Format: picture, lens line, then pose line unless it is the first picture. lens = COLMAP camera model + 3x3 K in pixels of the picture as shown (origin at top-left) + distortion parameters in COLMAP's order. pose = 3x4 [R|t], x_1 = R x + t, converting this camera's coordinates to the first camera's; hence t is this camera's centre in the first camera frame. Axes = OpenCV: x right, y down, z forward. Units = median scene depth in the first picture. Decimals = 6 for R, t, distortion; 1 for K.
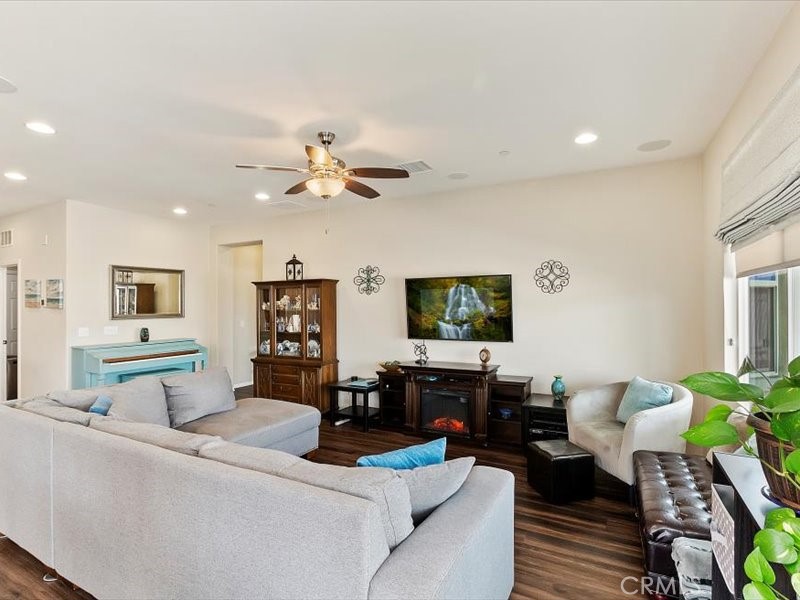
lens RADIAL K [[404.9, 0, 392.4], [0, 404.9, 301.6], [0, 0, 1]] dist [-0.010871, 0.002126]
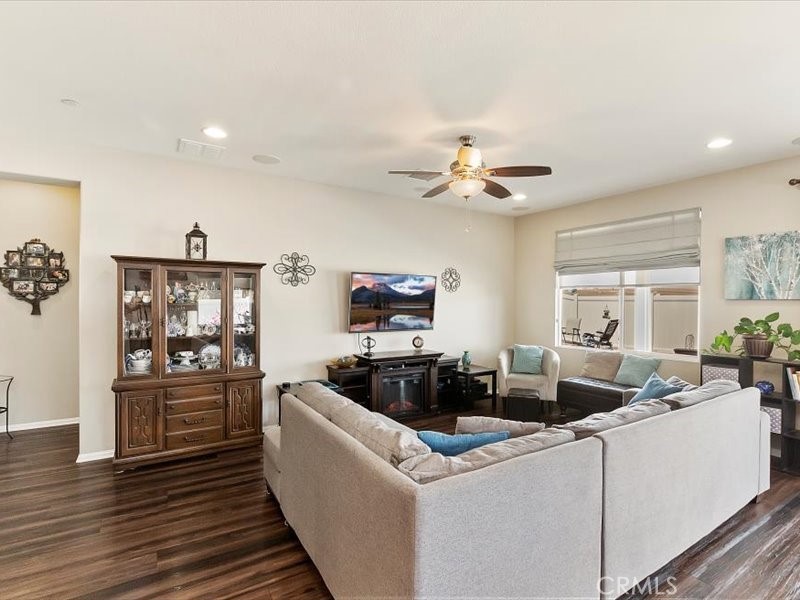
lens RADIAL K [[404.9, 0, 405.1], [0, 404.9, 303.8], [0, 0, 1]] dist [-0.010871, 0.002126]
pose [[0.487456, 0.002943, 0.873142, -0.733427], [-0.020189, 0.999765, 0.007901, 0.009570], [-0.872914, -0.021479, 0.487401, 0.393139]]
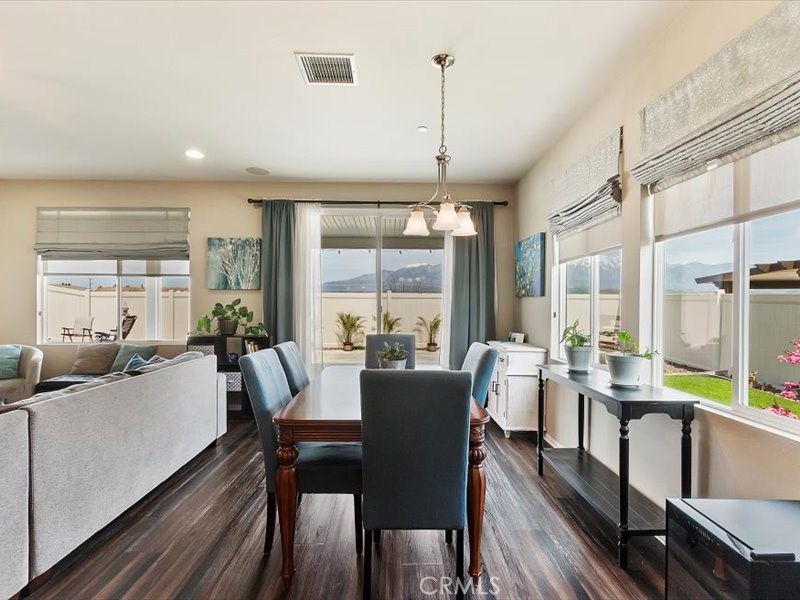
lens RADIAL K [[412.4, 0, 403.9], [0, 412.4, 306.9], [0, 0, 1]] dist [-0.004416, -0.003757]
pose [[-0.498876, -0.000312, 0.866673, -0.801806], [-0.012907, 0.999892, -0.007069, 0.037537], [-0.866577, -0.014712, -0.498826, 0.311026]]
